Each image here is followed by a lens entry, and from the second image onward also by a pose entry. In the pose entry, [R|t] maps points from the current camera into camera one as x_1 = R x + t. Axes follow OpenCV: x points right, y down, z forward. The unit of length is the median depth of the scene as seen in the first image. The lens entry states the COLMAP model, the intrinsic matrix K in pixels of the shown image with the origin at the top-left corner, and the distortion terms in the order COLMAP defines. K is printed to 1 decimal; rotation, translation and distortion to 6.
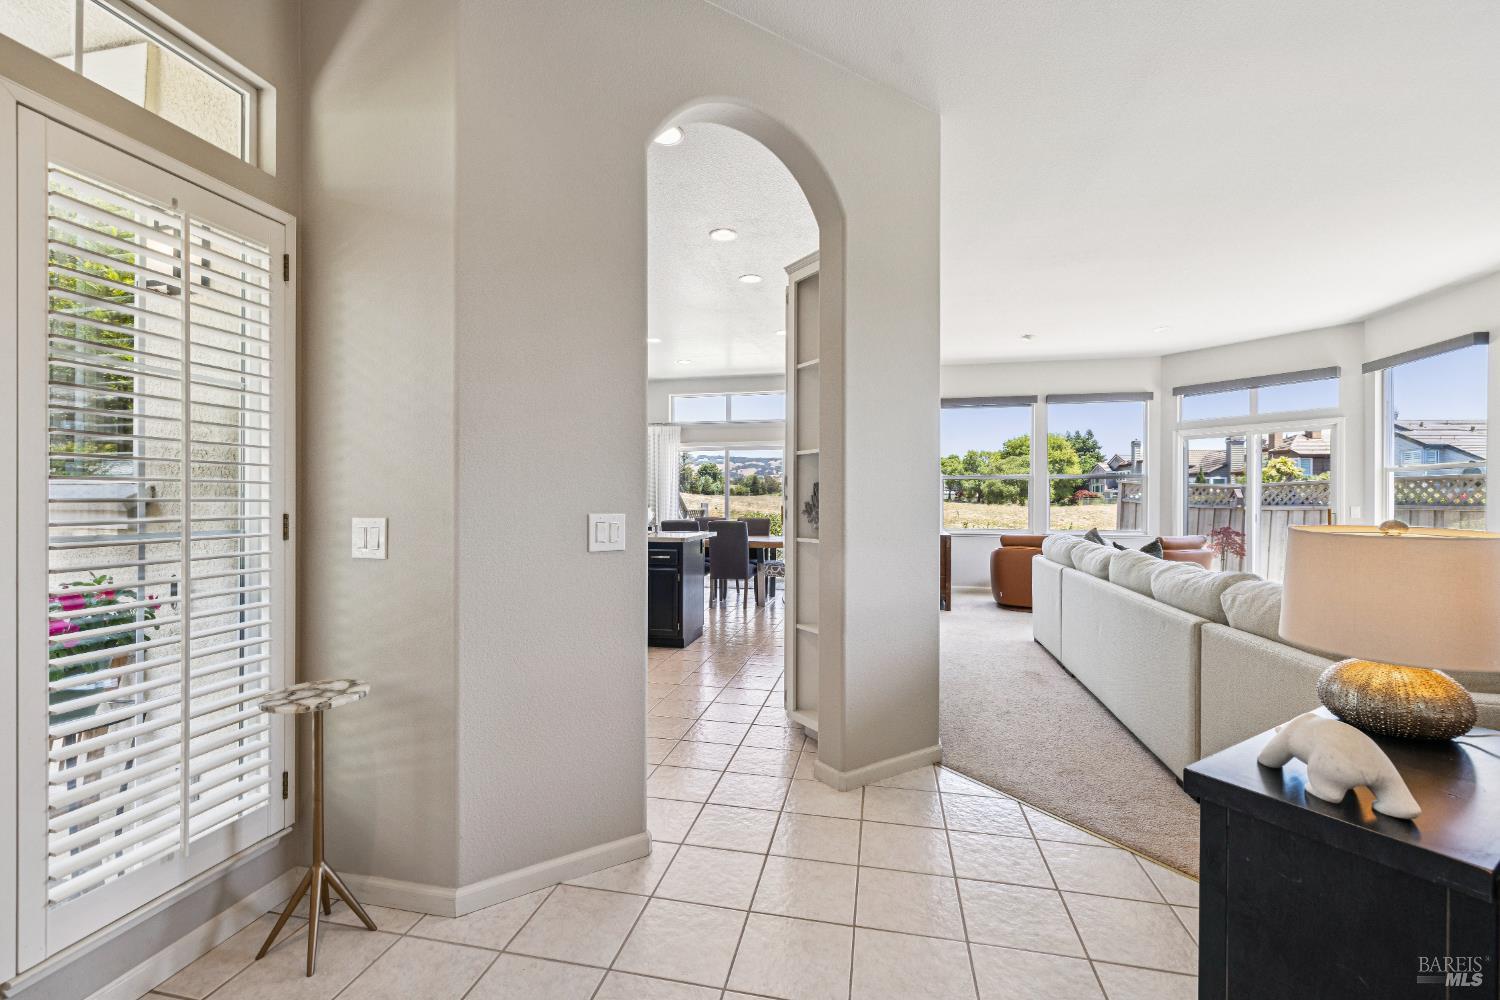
lens RADIAL K [[630.8, 0, 750.0], [0, 630.8, 500.0], [0, 0, 1]] dist [0.003368, 0.000118]
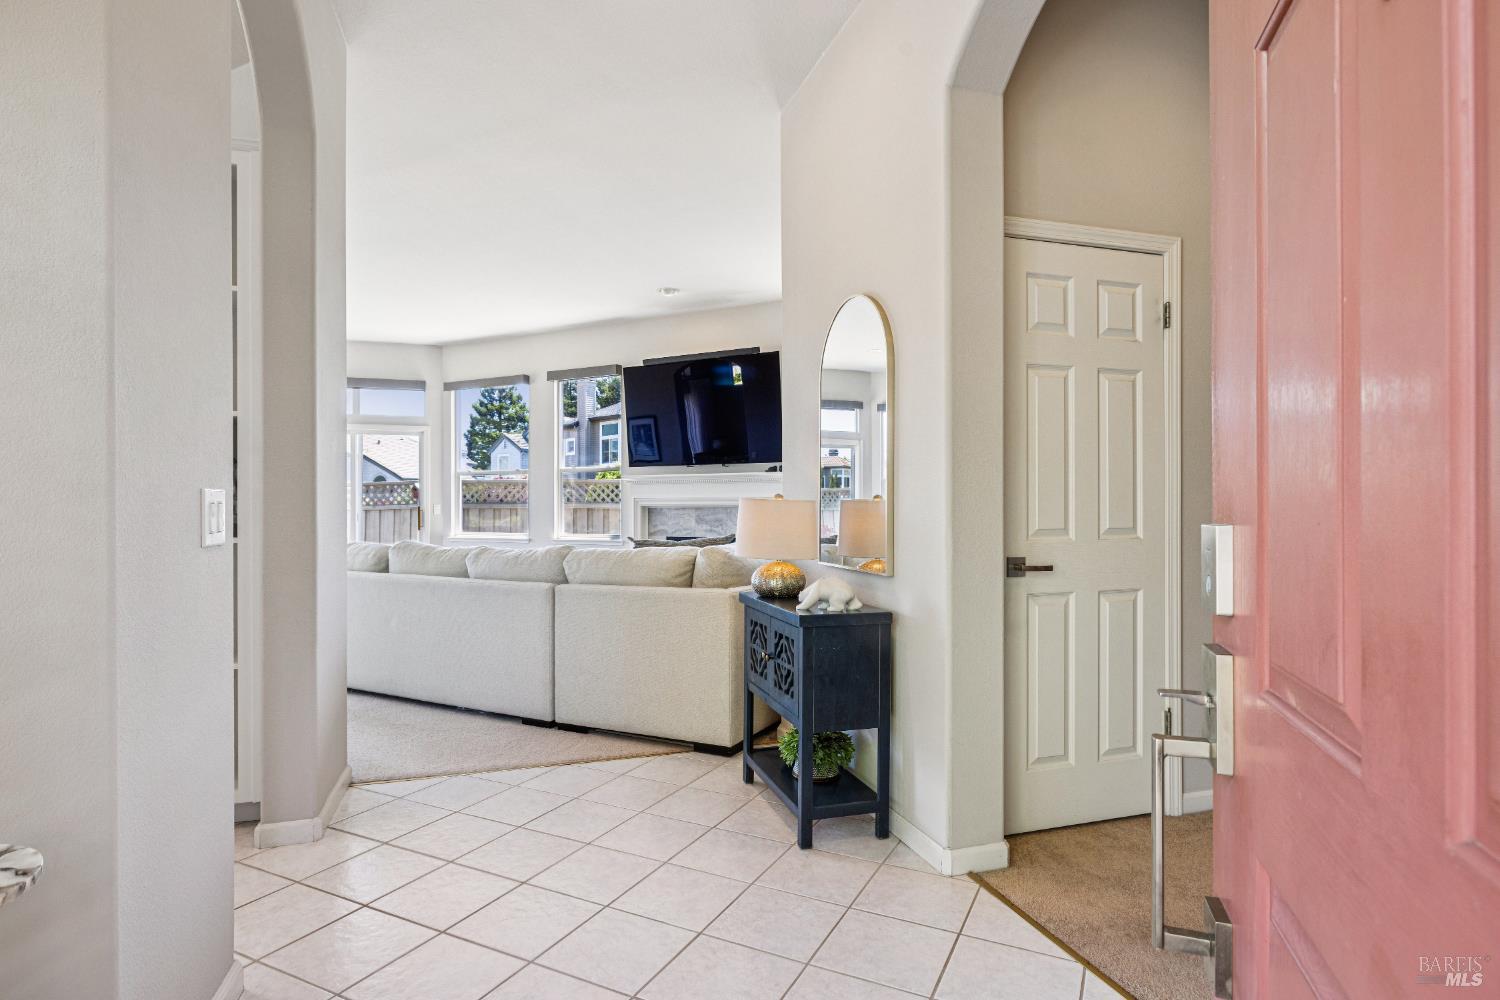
lens RADIAL K [[786.3, 0, 741.1], [0, 786.3, 499.5], [0, 0, 1]] dist [0.001981, 0.000401]
pose [[0.264217, 0.005874, 0.964445, -0.221028], [0.003528, 0.999969, -0.007057, 0.010290], [-0.964457, 0.005267, 0.264188, 0.066923]]
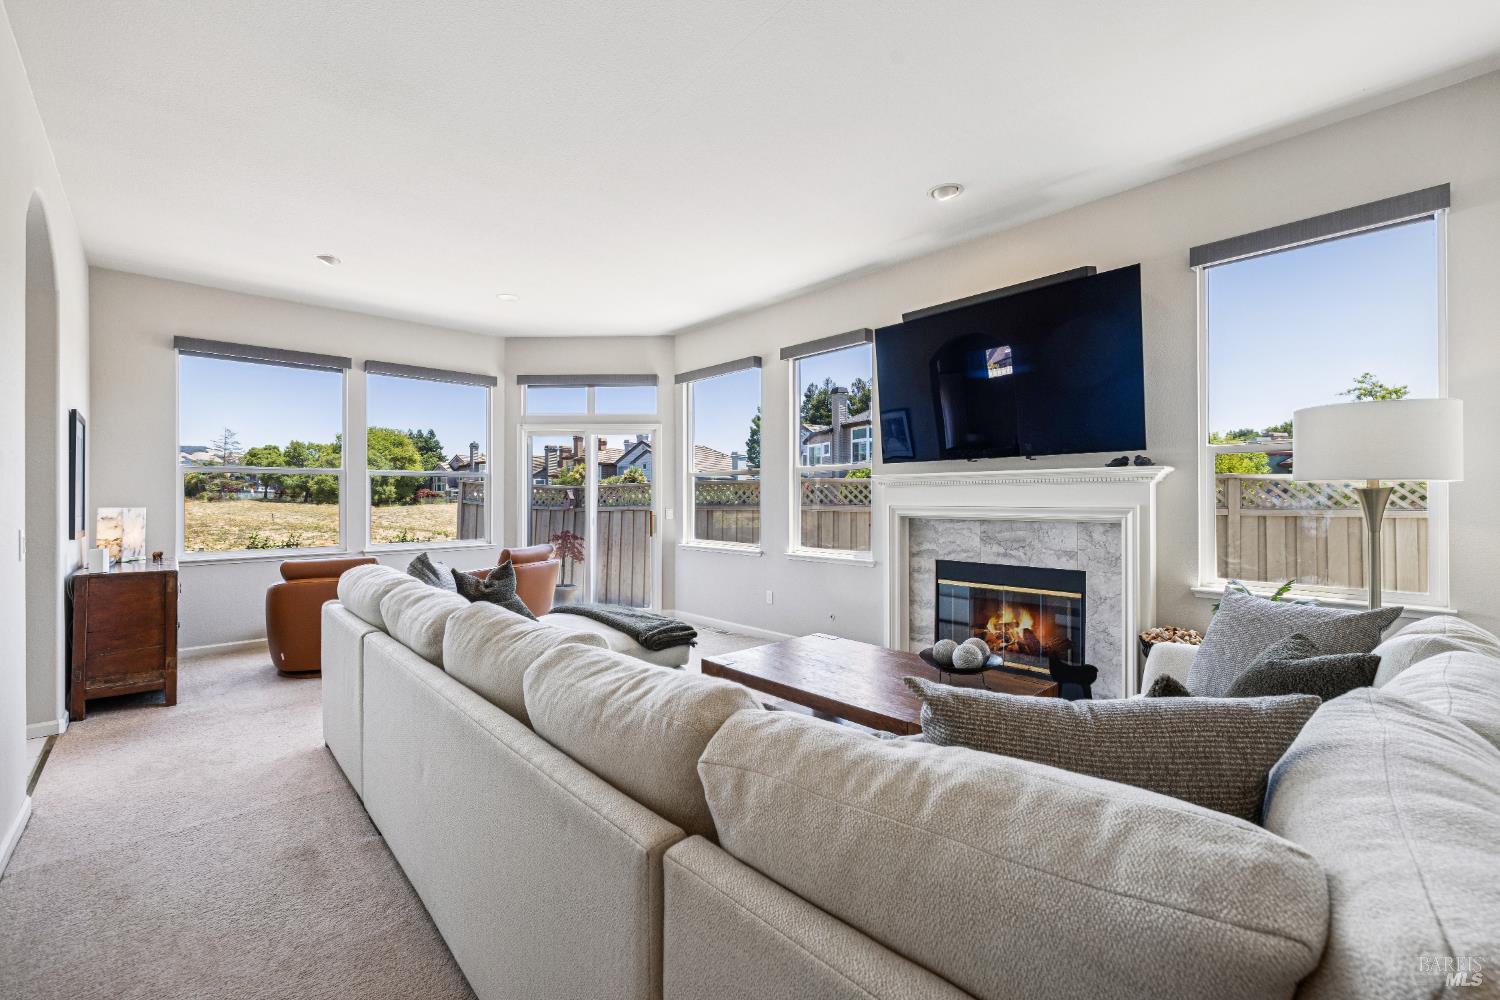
lens RADIAL K [[627.1, 0, 742.5], [0, 627.1, 496.5], [0, 0, 1]] dist [0.000323, 0.000136]
pose [[0.579219, -0.000673, 0.815172, 0.132324], [0.003389, 0.999993, -0.001582, -0.006051], [-0.815165, 0.003679, 0.579217, 0.227206]]
